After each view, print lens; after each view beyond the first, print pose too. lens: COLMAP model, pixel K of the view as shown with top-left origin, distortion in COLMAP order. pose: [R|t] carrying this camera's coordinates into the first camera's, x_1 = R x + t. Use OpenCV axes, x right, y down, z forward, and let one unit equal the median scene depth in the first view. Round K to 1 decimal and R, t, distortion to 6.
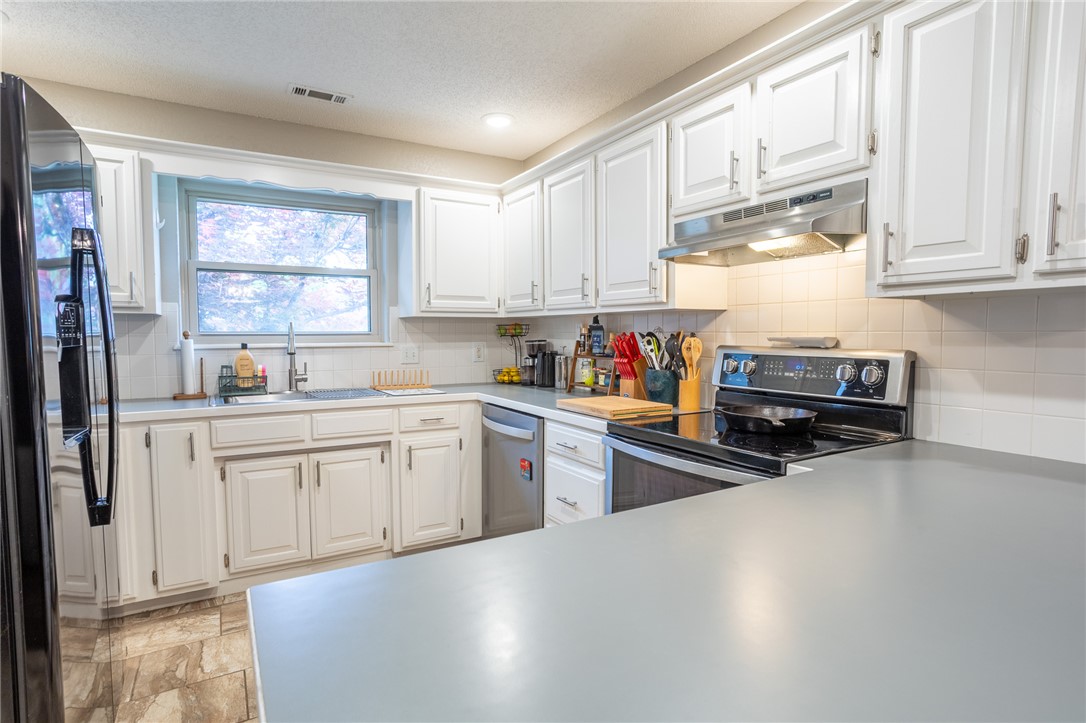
lens RADIAL K [[576.3, 0, 540.3], [0, 576.3, 364.1], [0, 0, 1]] dist [-0.046940, 0.036929]
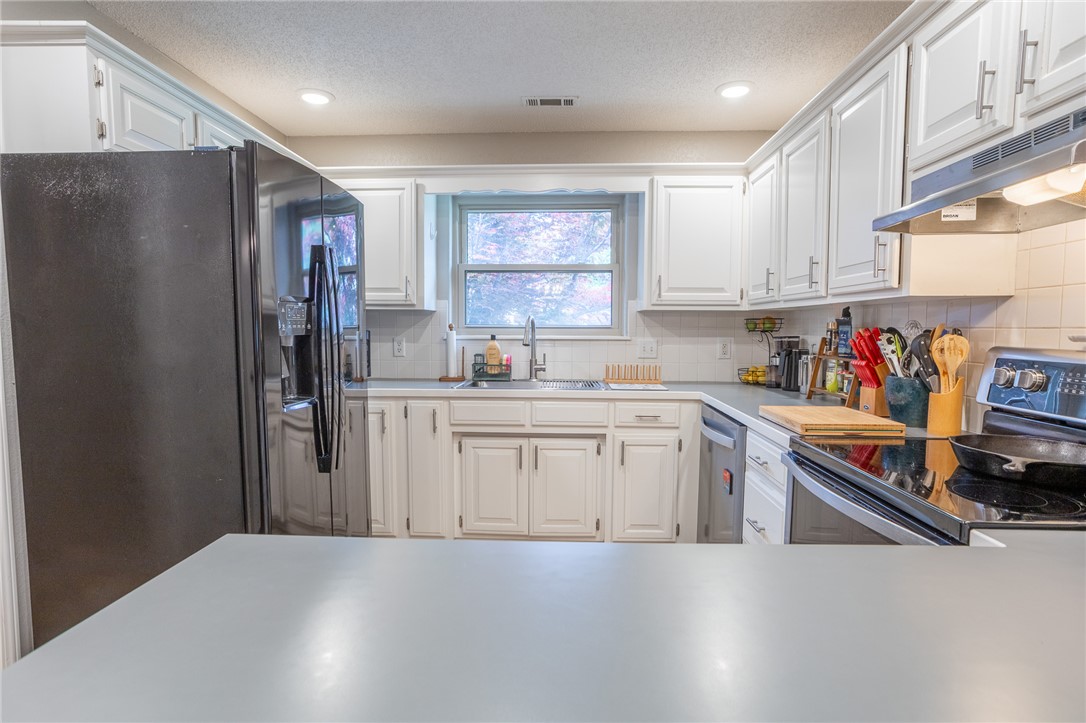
lens RADIAL K [[571.8, 0, 538.2], [0, 571.8, 364.8], [0, 0, 1]] dist [-0.052793, 0.035860]
pose [[0.837034, 0.041204, -0.545597, 0.180611], [-0.035130, 0.999150, 0.021562, -0.004794], [0.546022, 0.001119, 0.837770, 0.098658]]
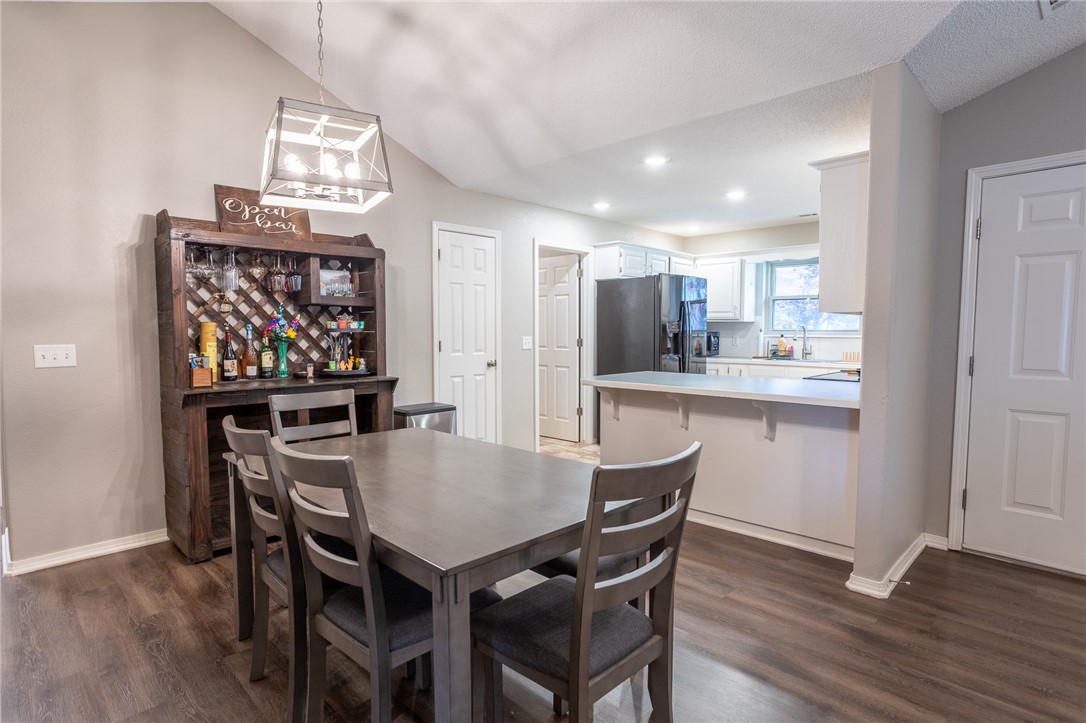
lens RADIAL K [[565.6, 0, 539.4], [0, 565.6, 367.3], [0, 0, 1]] dist [-0.049590, 0.032341]
pose [[0.267126, 0.065781, -0.961414, 1.275201], [-0.055180, 0.997075, 0.052889, 0.024996], [0.962080, 0.038923, 0.269975, -0.435945]]
